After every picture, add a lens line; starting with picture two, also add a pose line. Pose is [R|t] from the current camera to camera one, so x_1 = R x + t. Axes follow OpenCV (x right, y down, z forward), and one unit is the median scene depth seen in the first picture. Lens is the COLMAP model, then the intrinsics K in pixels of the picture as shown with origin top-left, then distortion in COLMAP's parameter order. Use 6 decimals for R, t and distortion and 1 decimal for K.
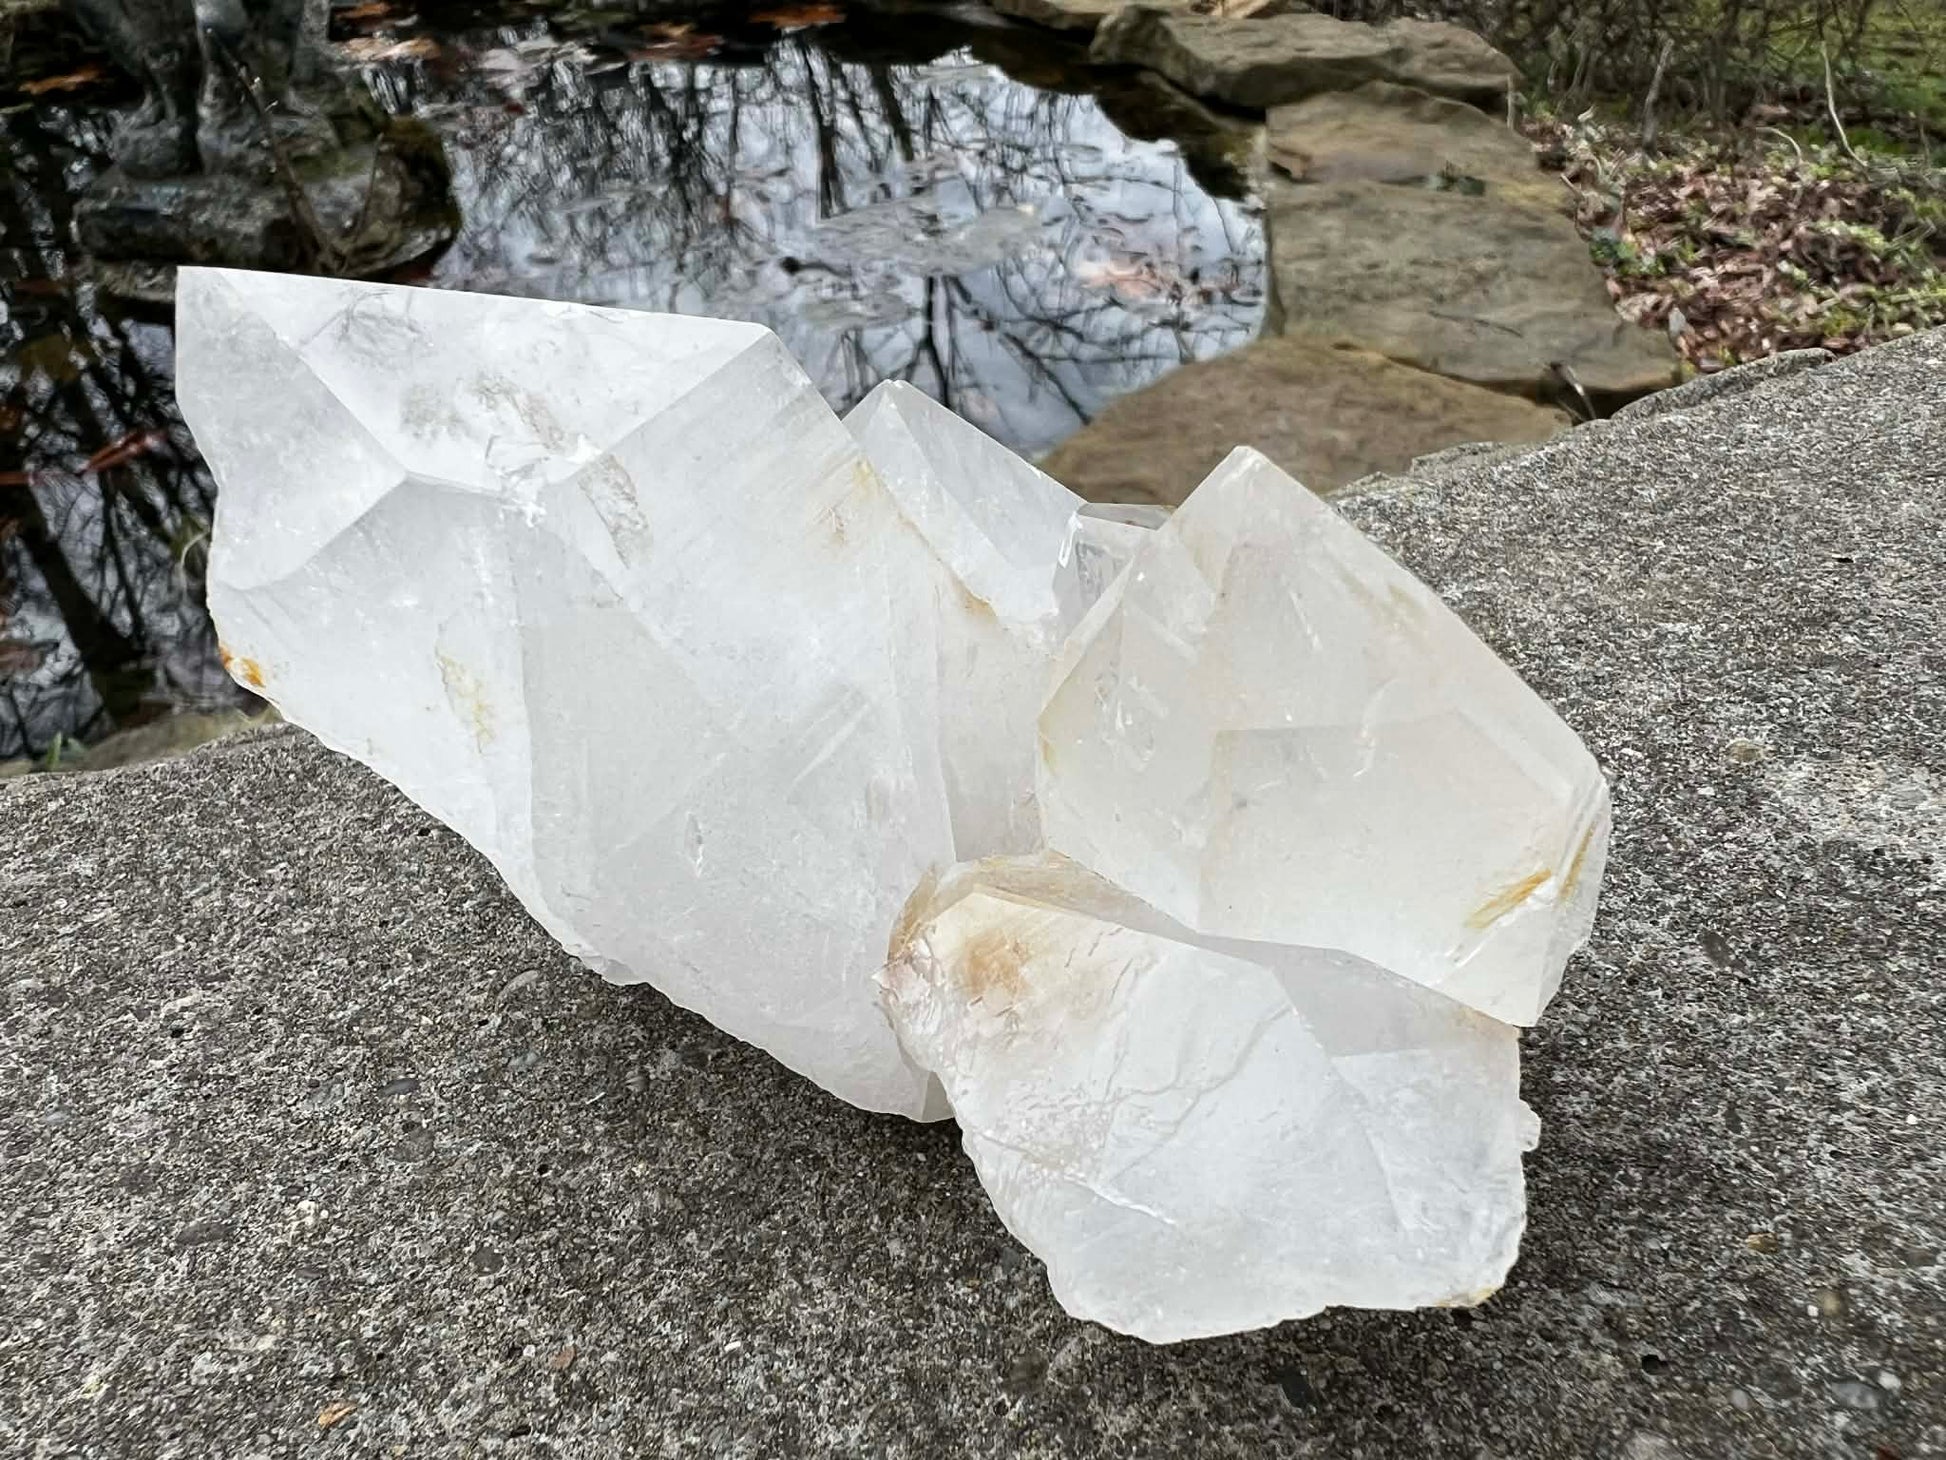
lens RADIAL K [[1498.0, 0, 928.4], [0, 1498.0, 829.1], [0, 0, 1]] dist [-0.006299, -0.000357]
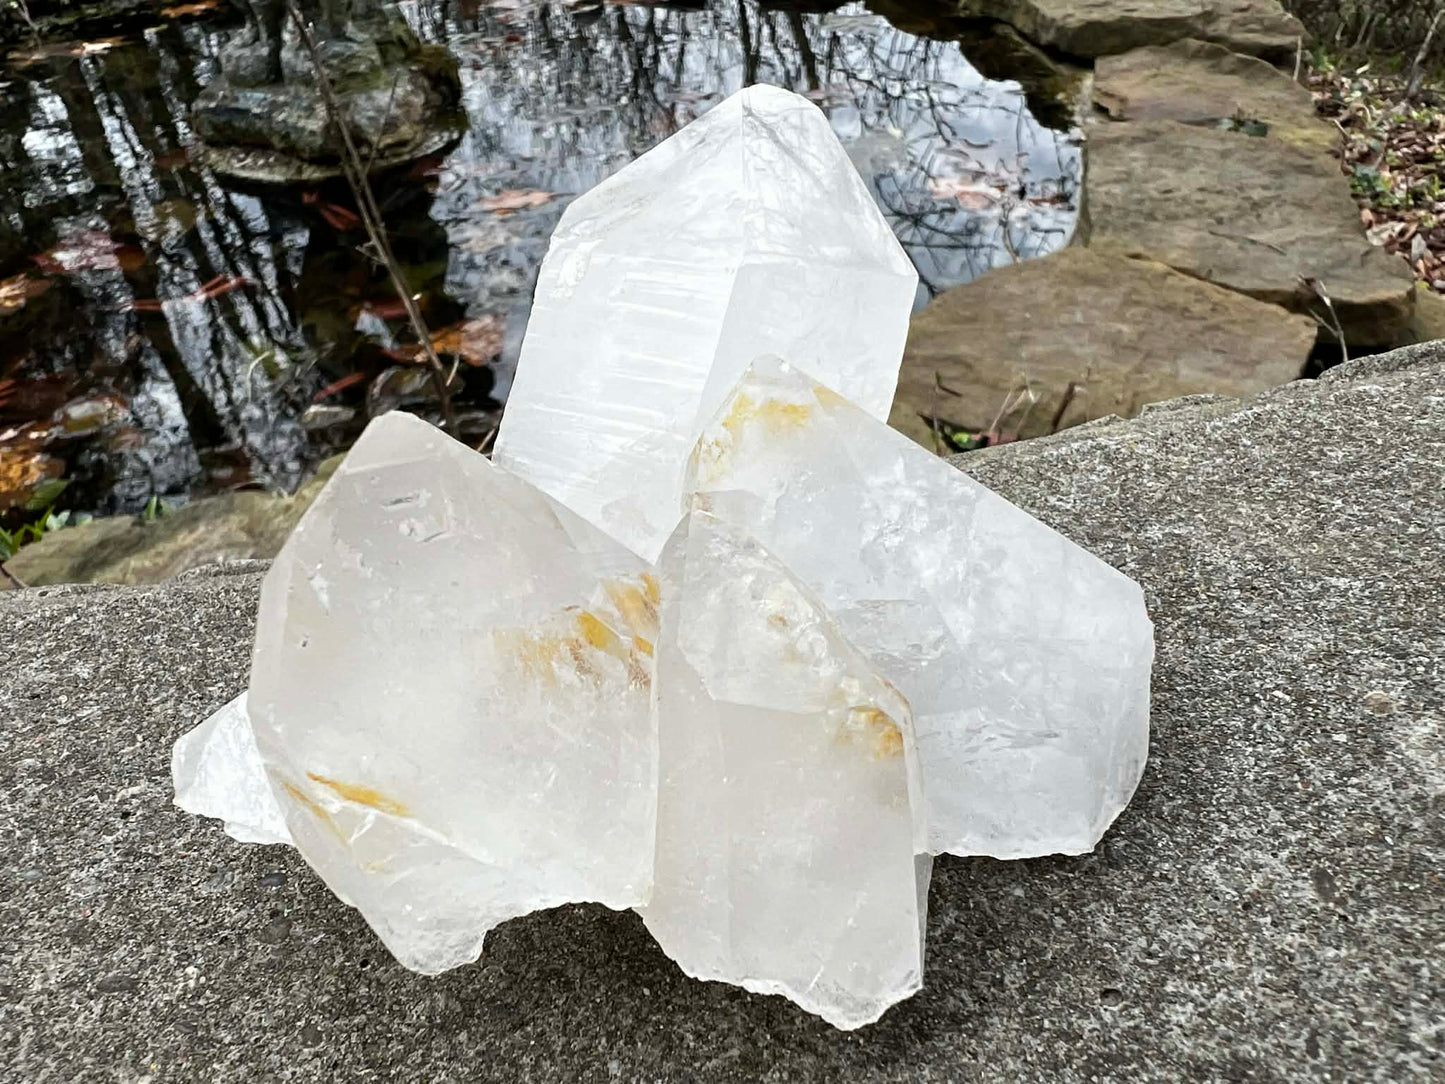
lens RADIAL K [[1112.9, 0, 669.1], [0, 1112.9, 658.2], [0, 0, 1]] dist [-0.007673, 0.002613]
pose [[0.991421, 0.084542, -0.099685, 0.064902], [-0.078508, 0.994922, 0.062978, -0.095812], [0.104503, -0.054611, 0.993024, 0.057602]]
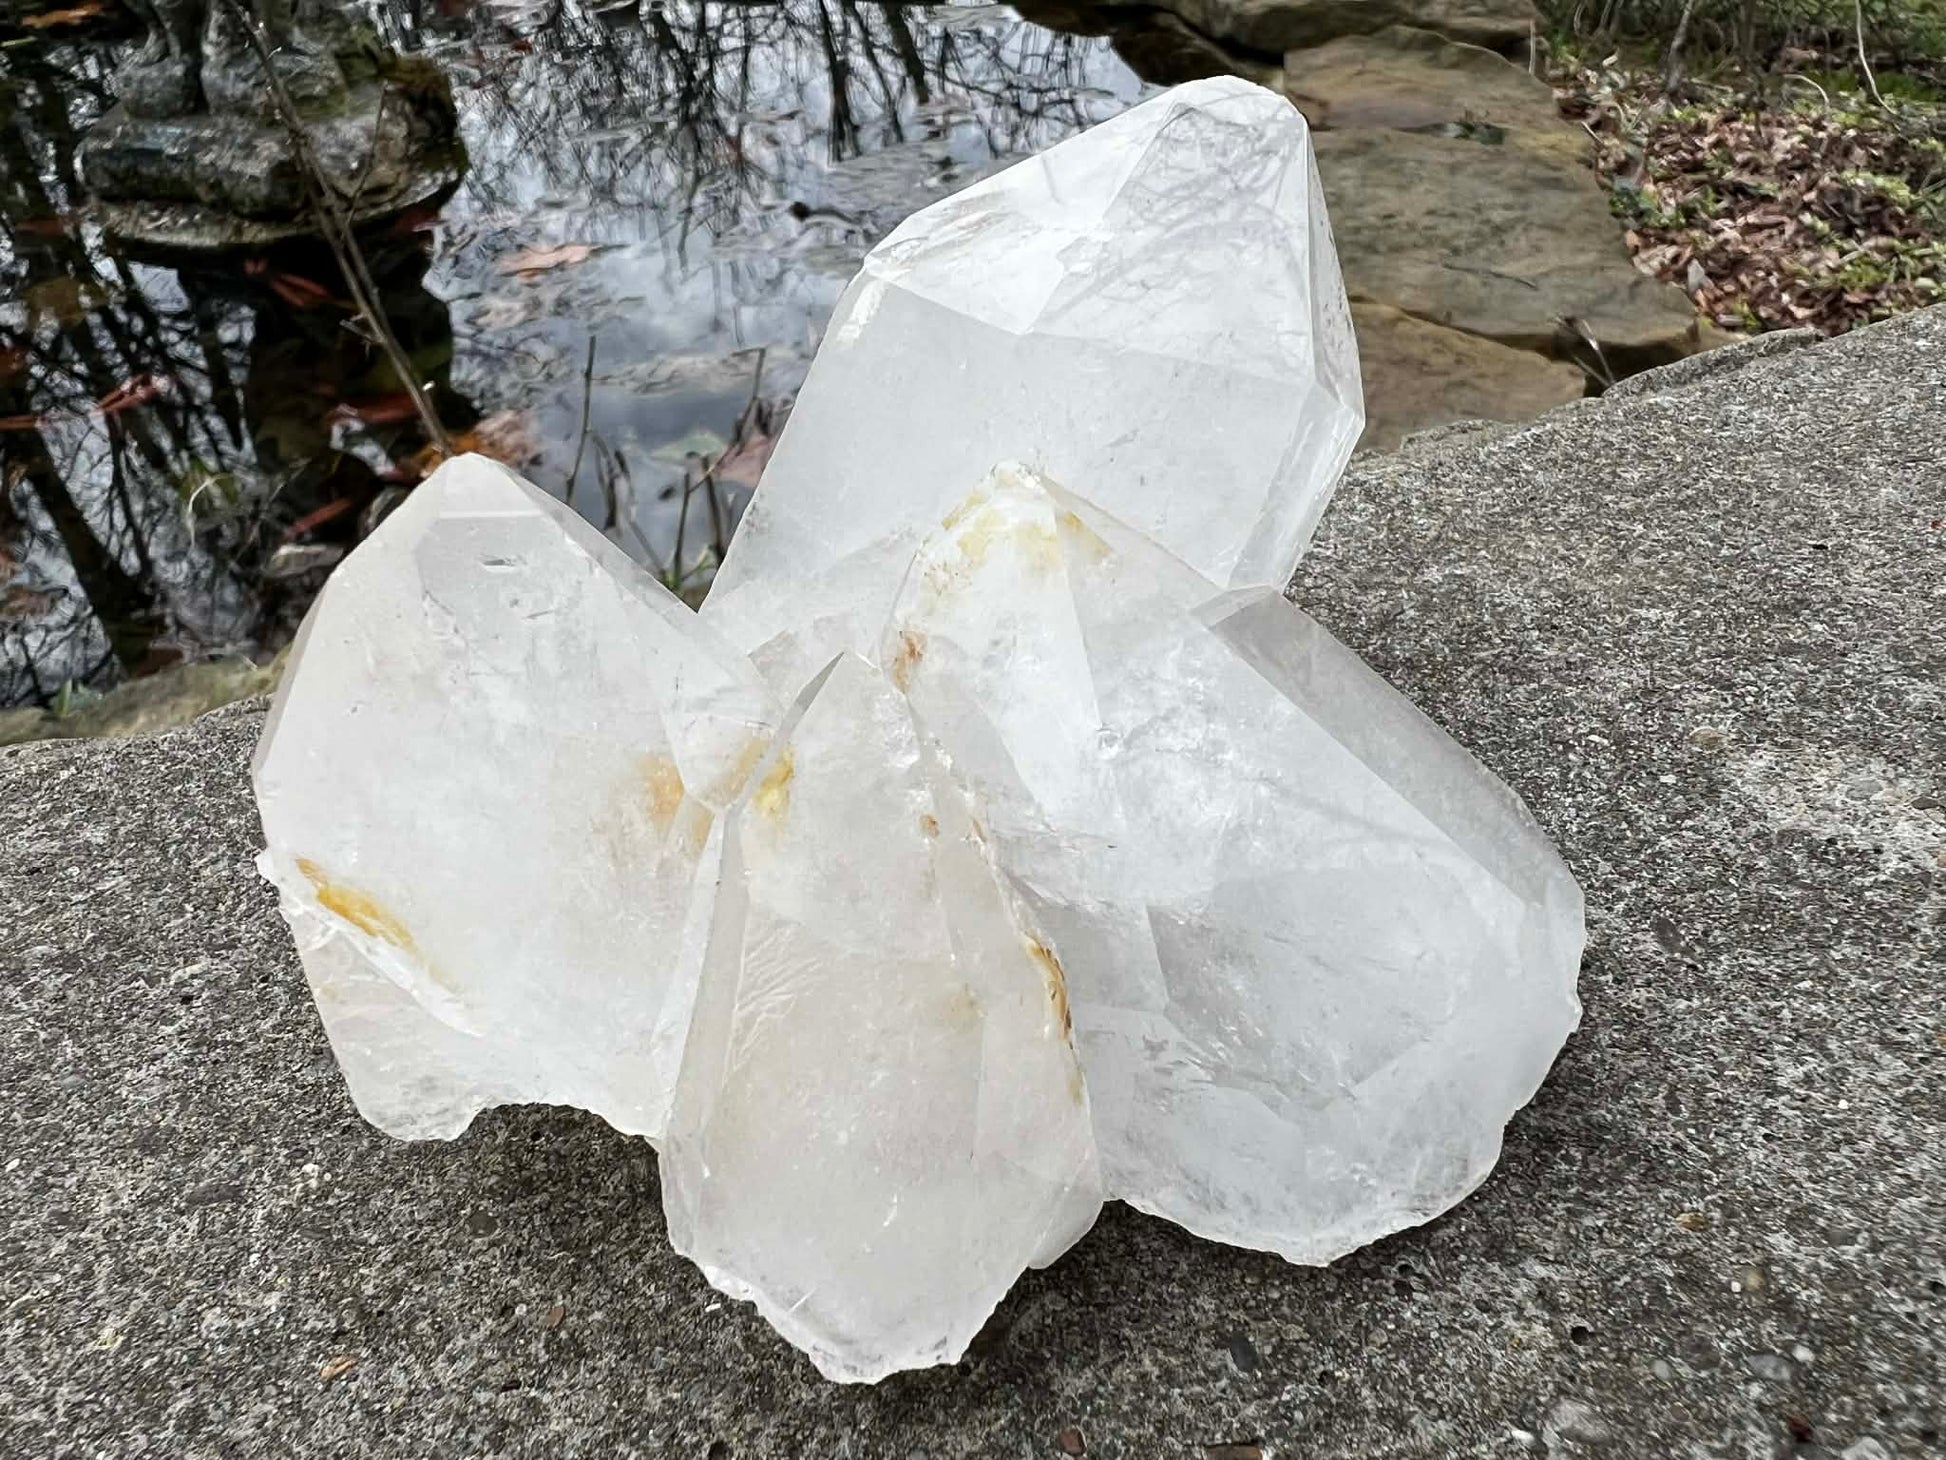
lens RADIAL K [[1498.0, 0, 928.4], [0, 1498.0, 829.1], [0, 0, 1]] dist [-0.006299, -0.000357]
pose [[0.999946, 0.008918, -0.005386, 0.016369], [-0.008731, 0.999390, 0.033823, -0.019822], [0.005684, -0.033774, 0.999413, -0.029512]]
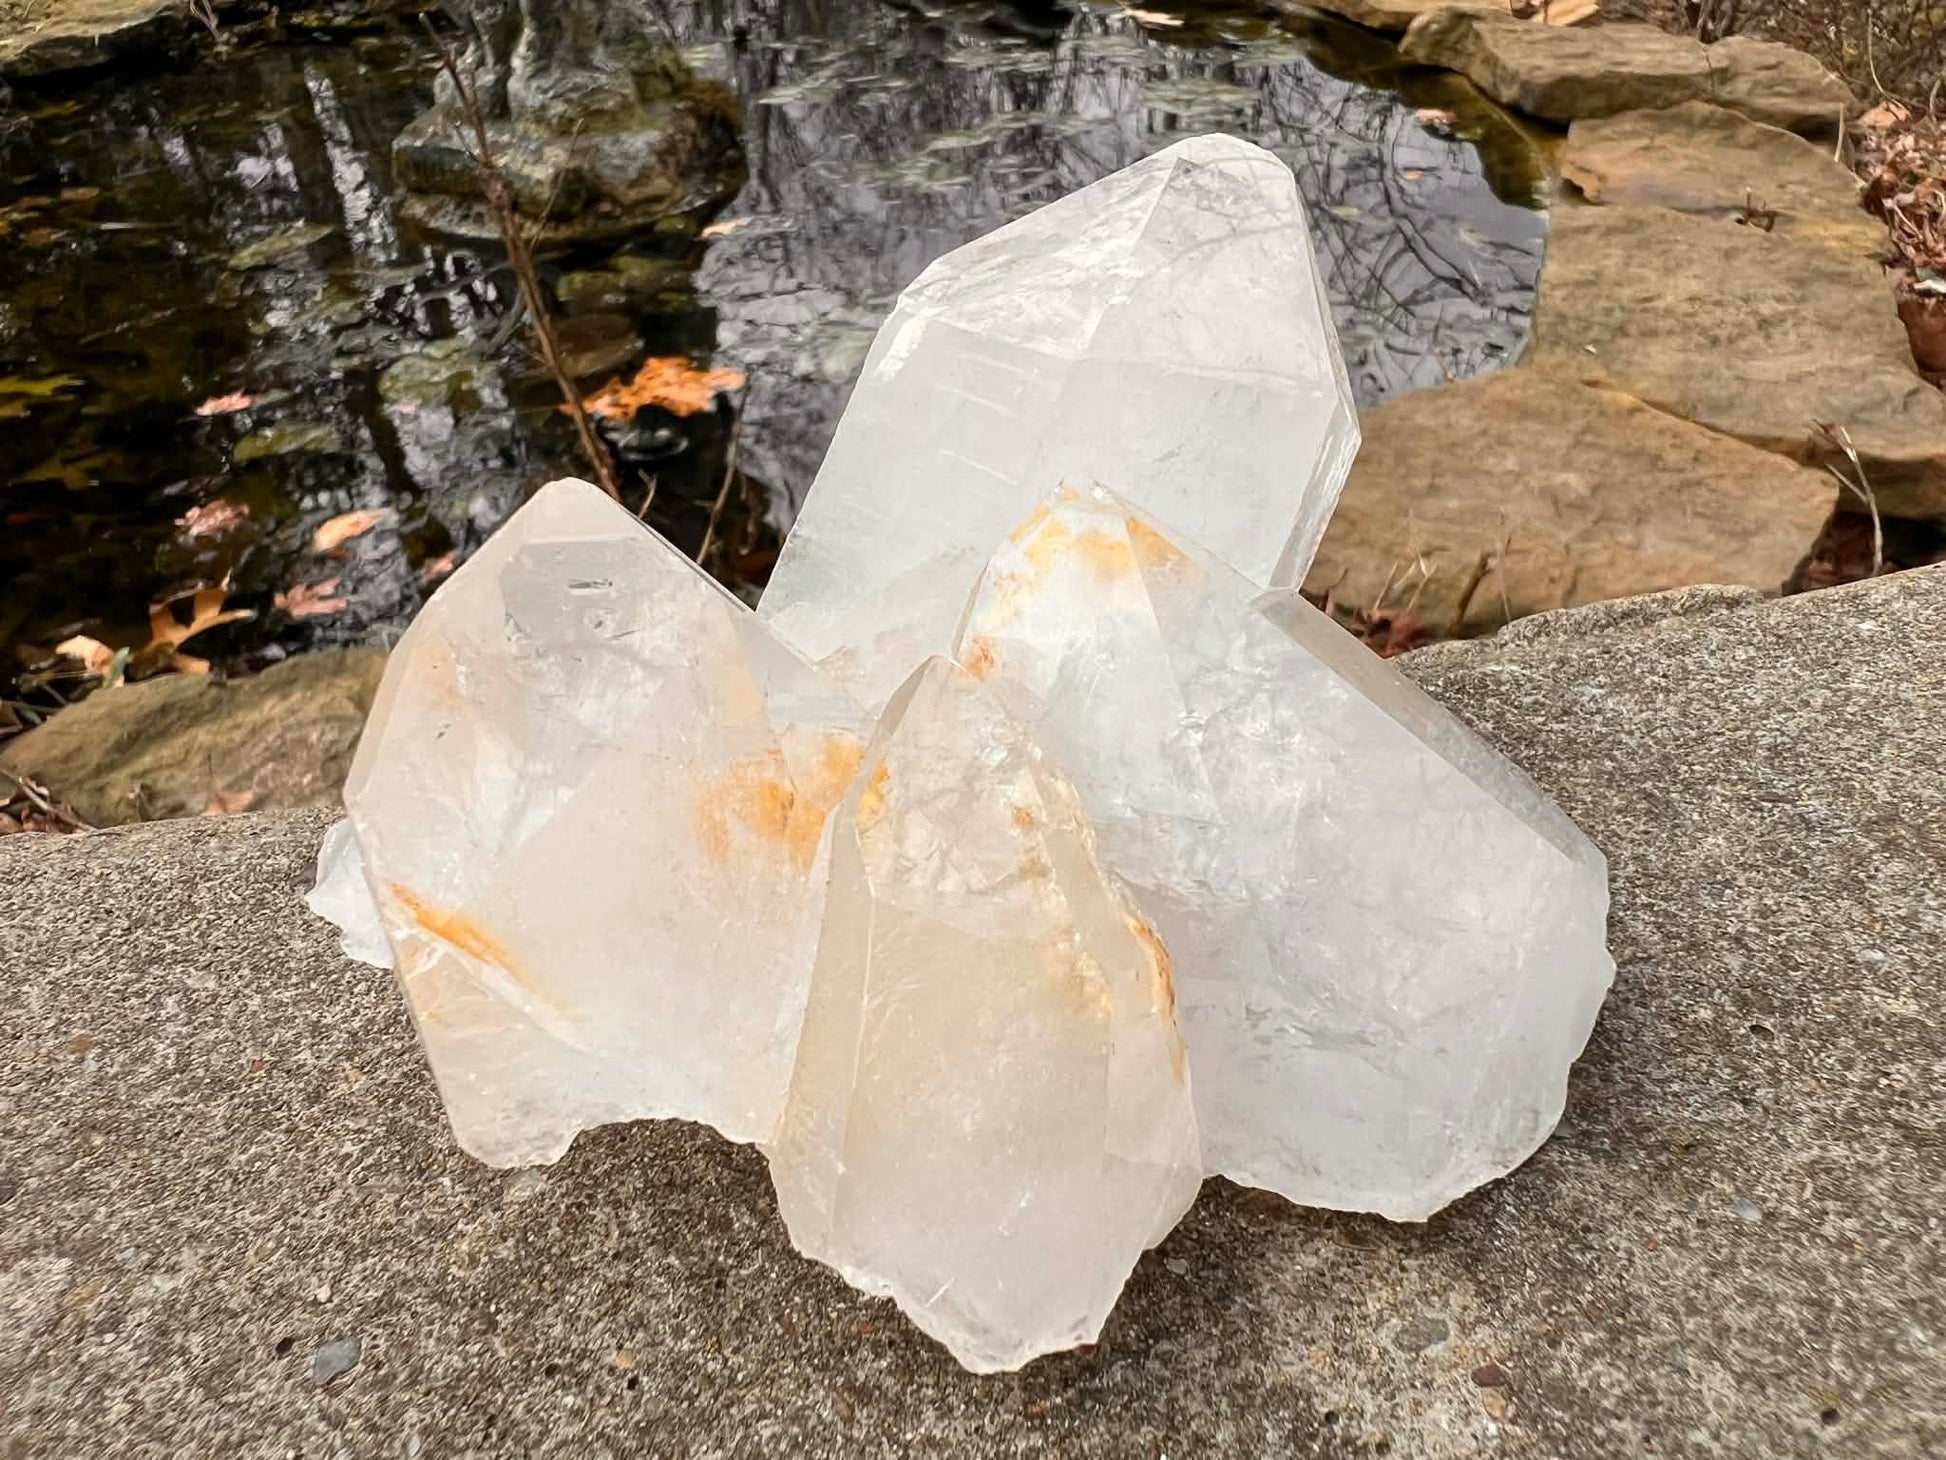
lens RADIAL K [[1495.5, 0, 980.7], [0, 1495.5, 735.7], [0, 0, 1]] dist [-0.008386, -0.000866]
pose [[0.981706, 0.123386, -0.145015, 0.465206], [-0.127880, 0.991544, -0.022056, -0.249934], [0.141067, 0.040197, 0.989184, 0.194740]]
